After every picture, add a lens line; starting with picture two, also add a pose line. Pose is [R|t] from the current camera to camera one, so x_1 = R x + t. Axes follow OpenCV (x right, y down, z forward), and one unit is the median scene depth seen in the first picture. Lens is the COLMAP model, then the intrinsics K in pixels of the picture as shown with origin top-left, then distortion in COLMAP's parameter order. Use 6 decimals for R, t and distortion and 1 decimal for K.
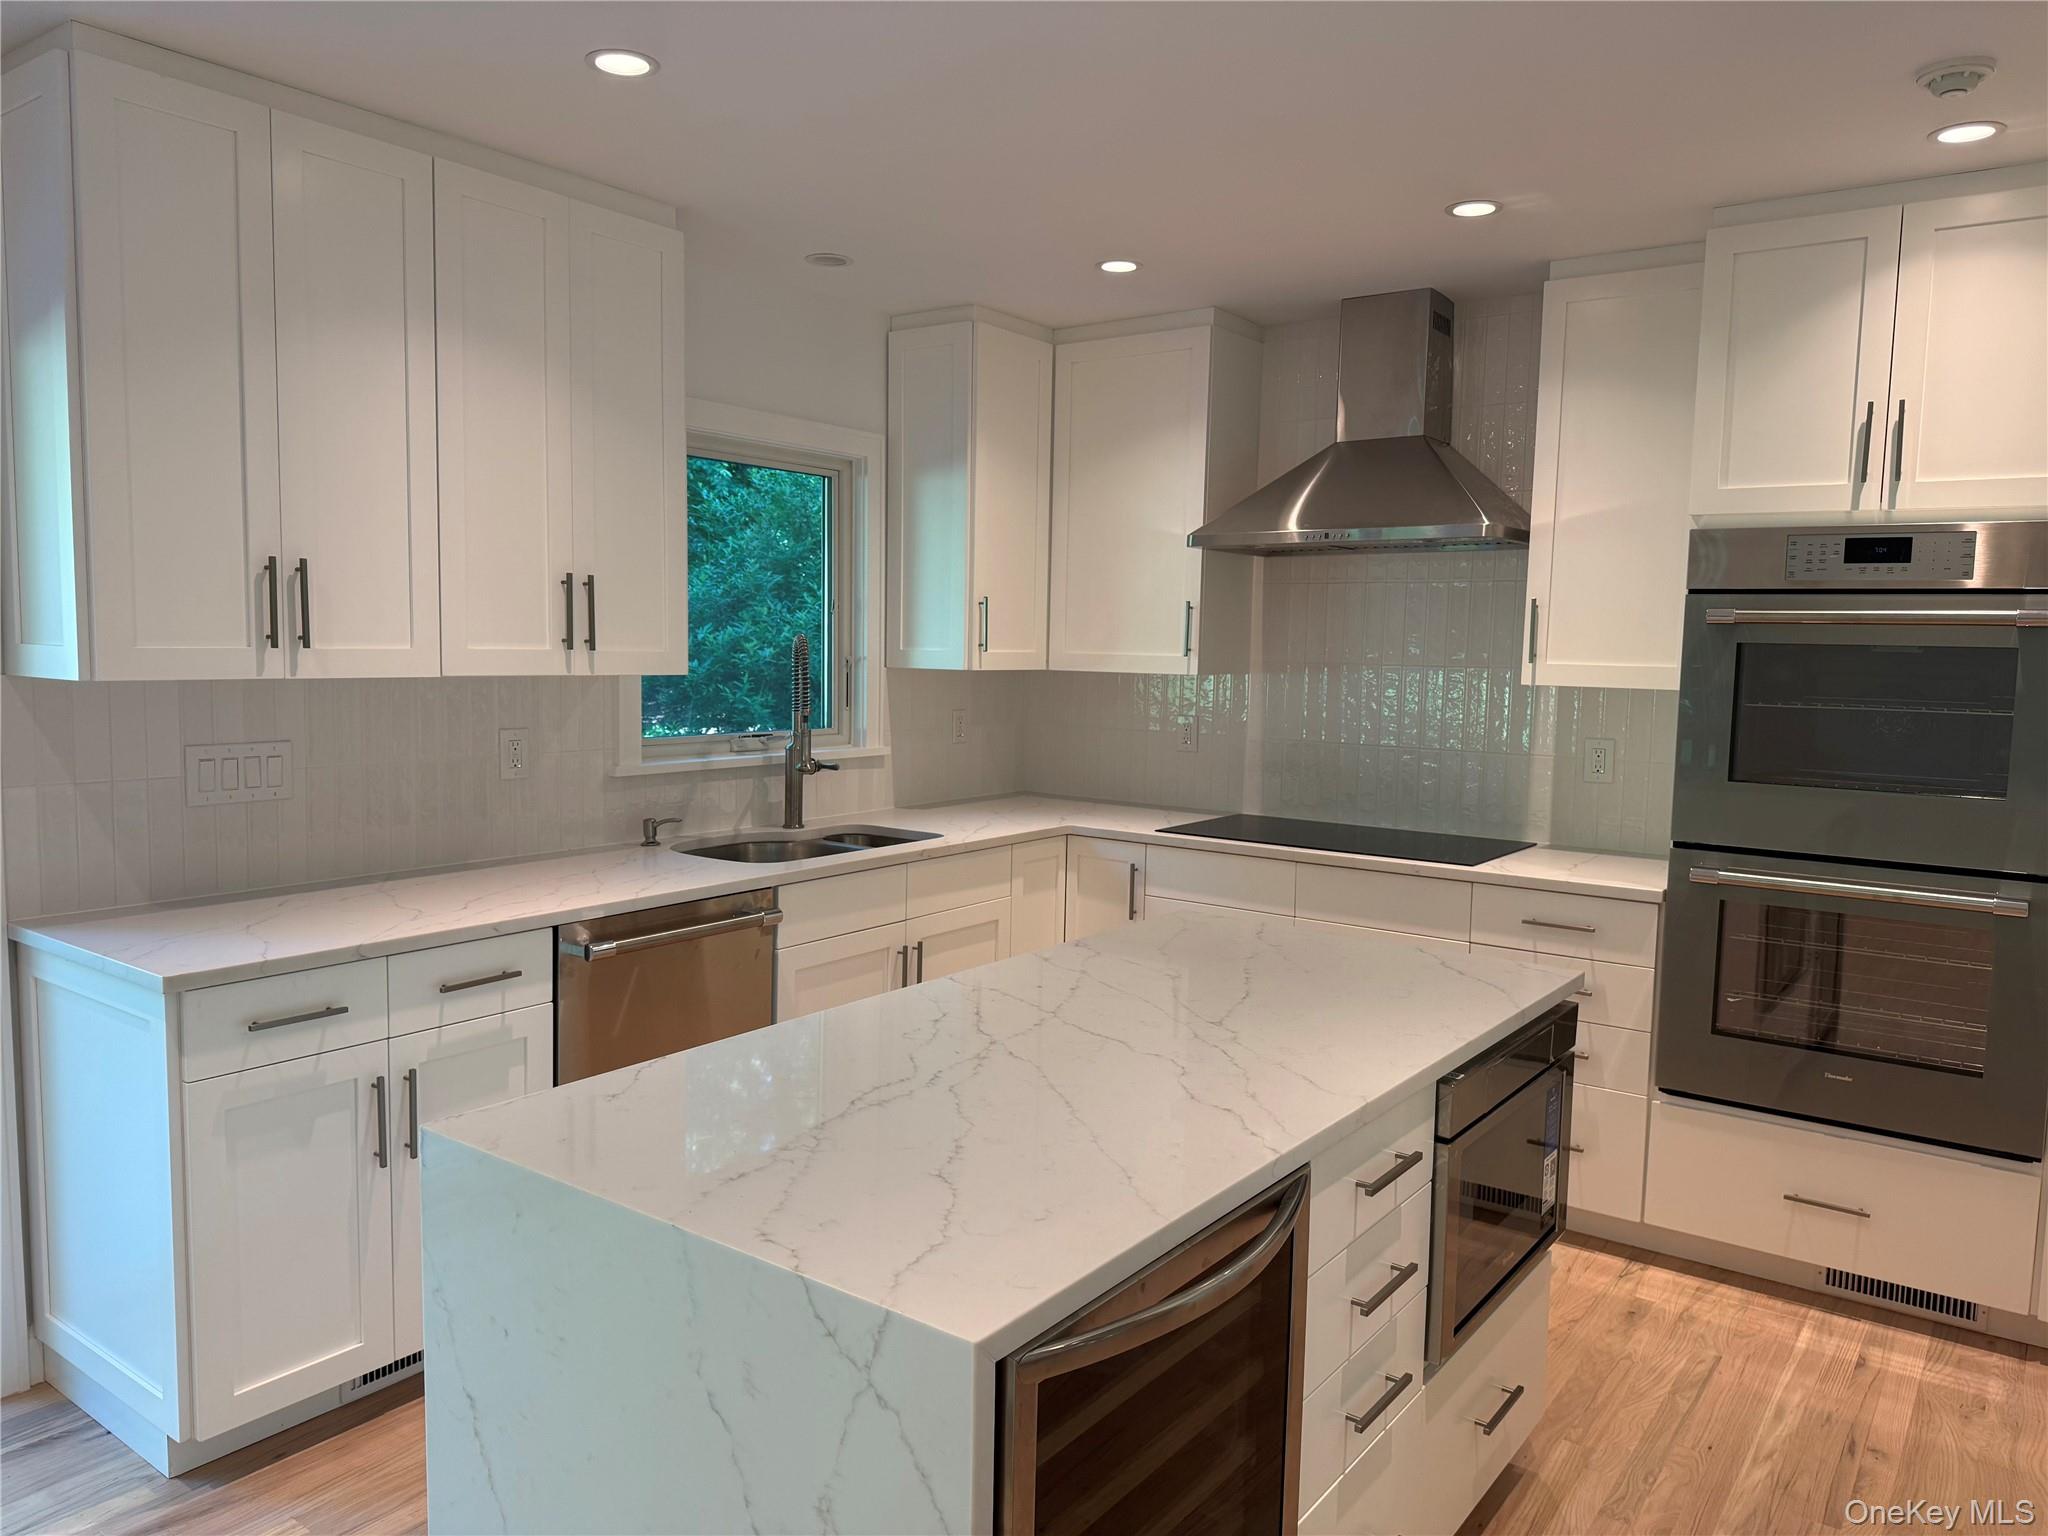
lens RADIAL K [[1423.2, 0, 1022.0], [0, 1423.2, 777.4], [0, 0, 1]] dist [0.007081, -0.007970]
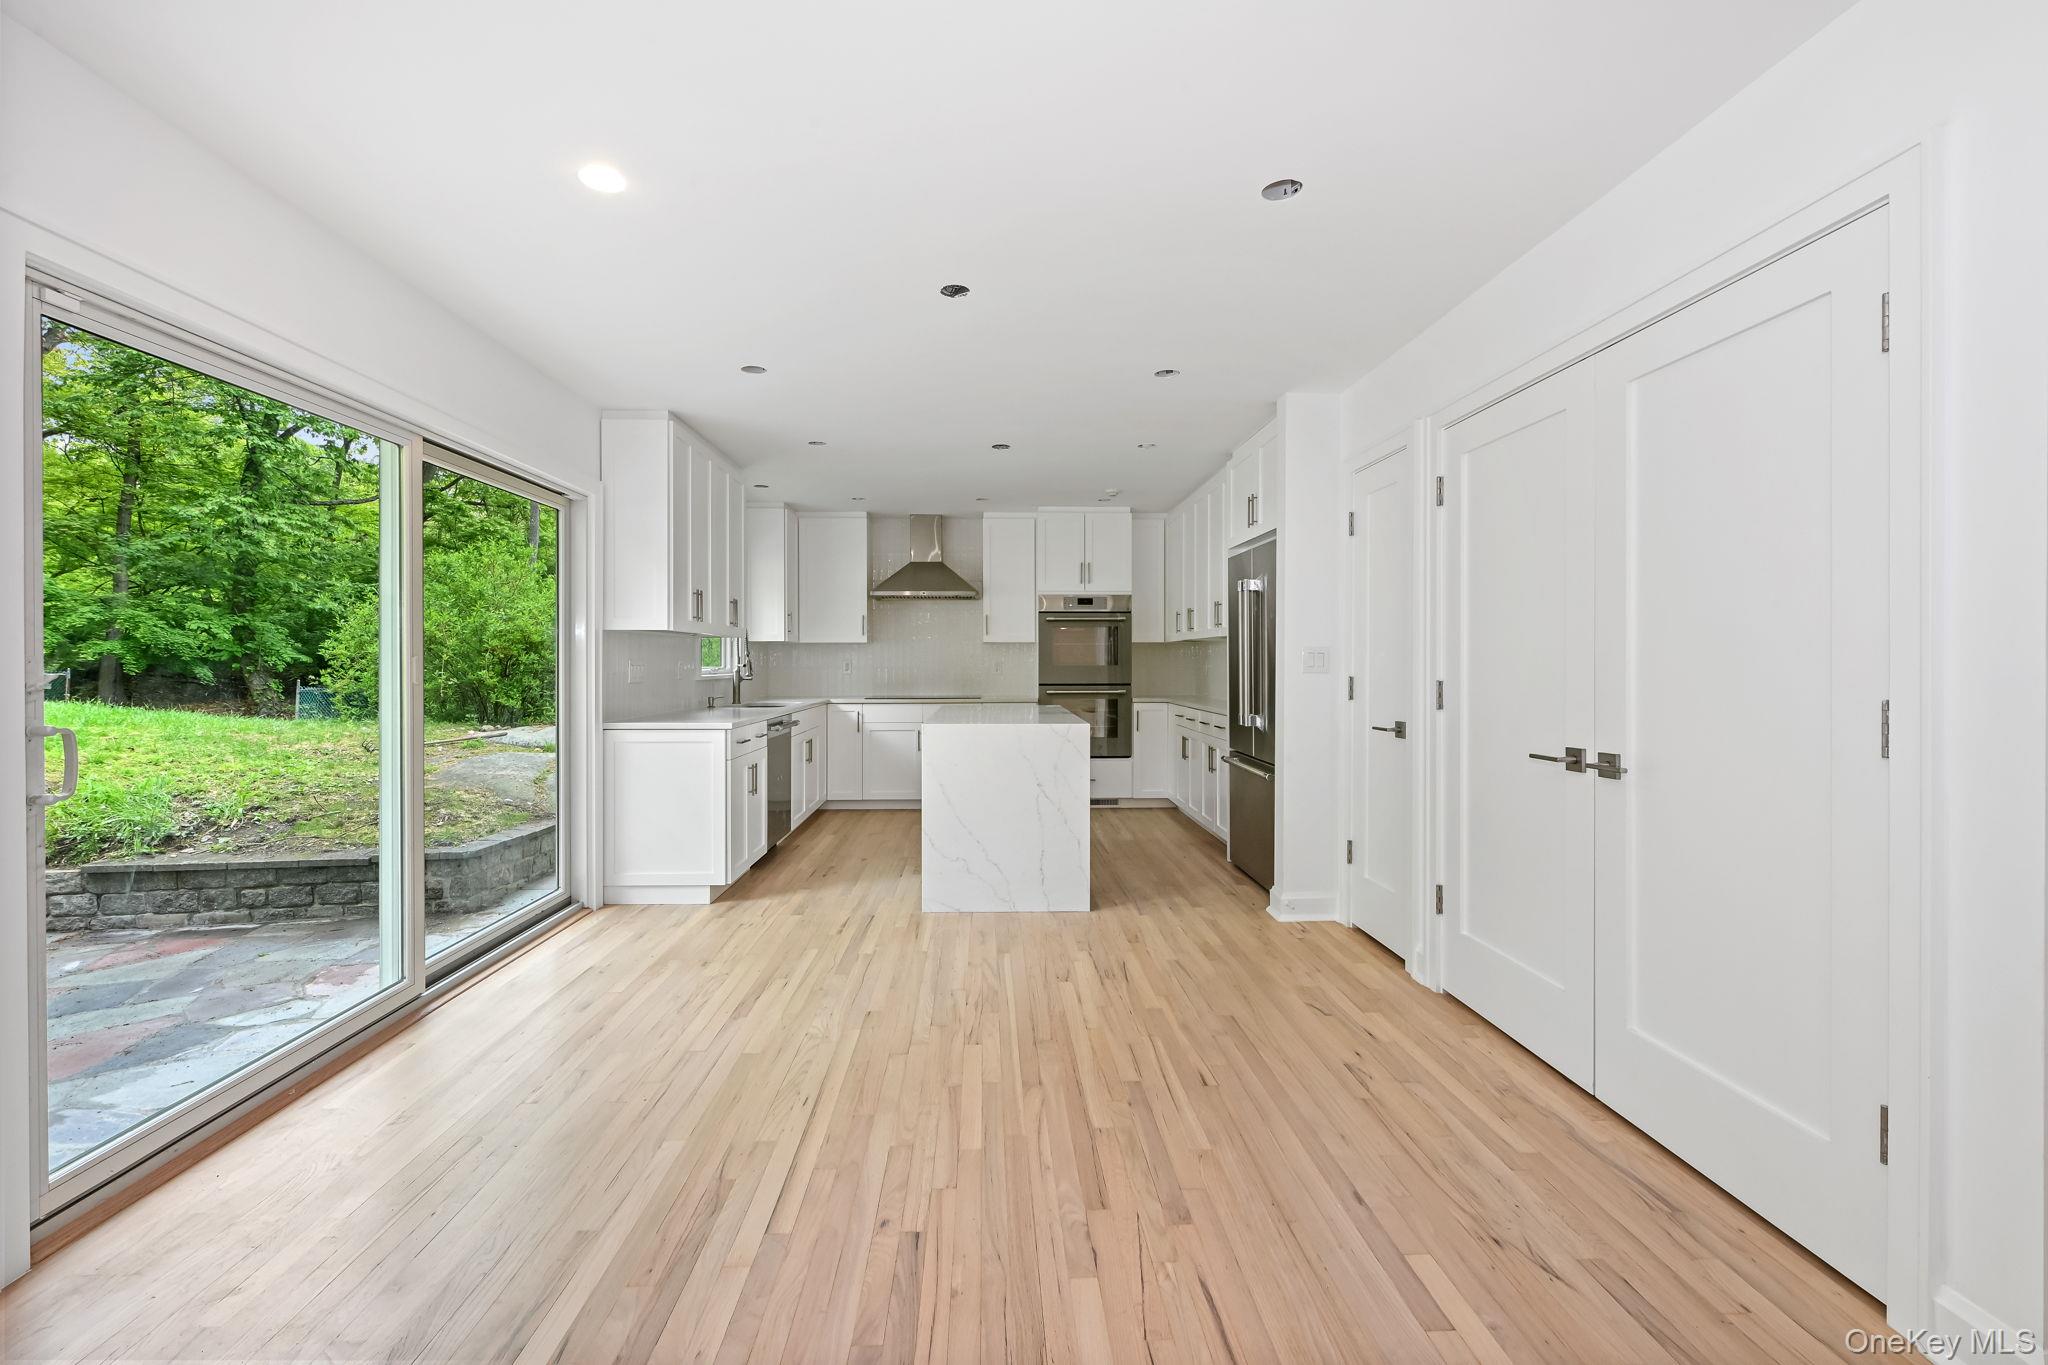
lens RADIAL K [[845.7, 0, 1021.8], [0, 845.7, 664.4], [0, 0, 1]] dist [0.003246, 0.000272]
pose [[0.784931, -0.026831, 0.619002, -0.905566], [0.075033, 0.995825, -0.051981, 0.107647], [-0.615023, 0.087247, 0.783667, -0.624842]]
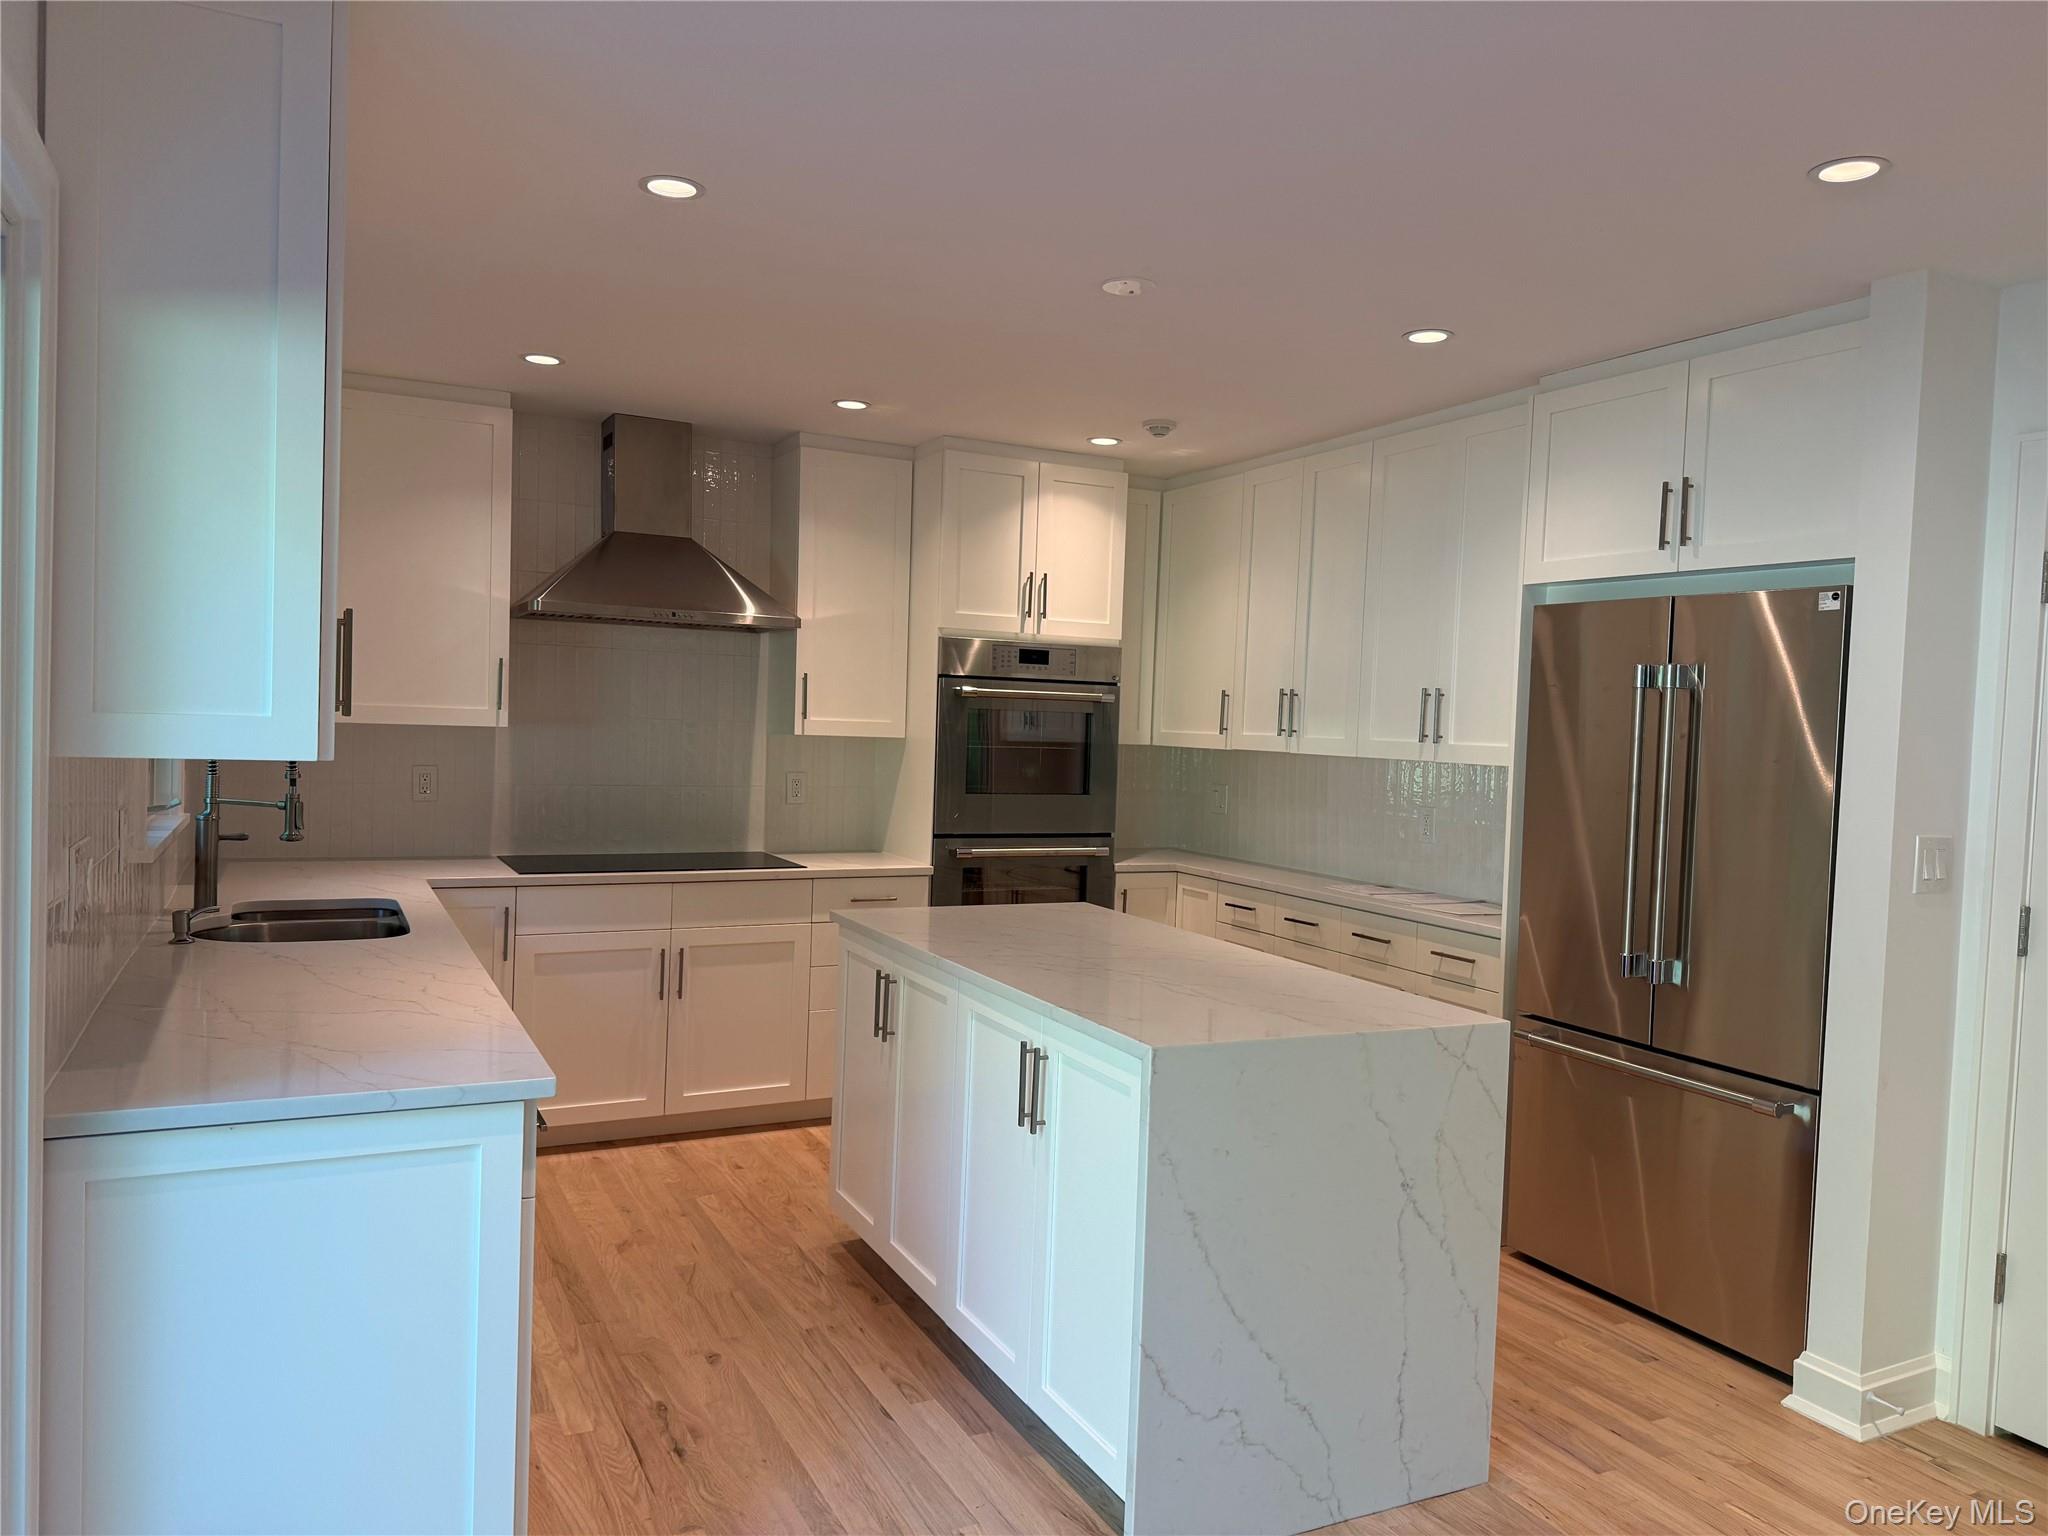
lens RADIAL K [[1423.2, 0, 1021.2], [0, 1423.2, 775.6], [0, 0, 1]] dist [0.007081, -0.007970]
pose [[0.469298, -0.041997, 0.882040, -0.930824], [0.055381, 0.998302, 0.018066, -0.046156], [-0.881301, 0.040370, 0.470827, 0.197768]]
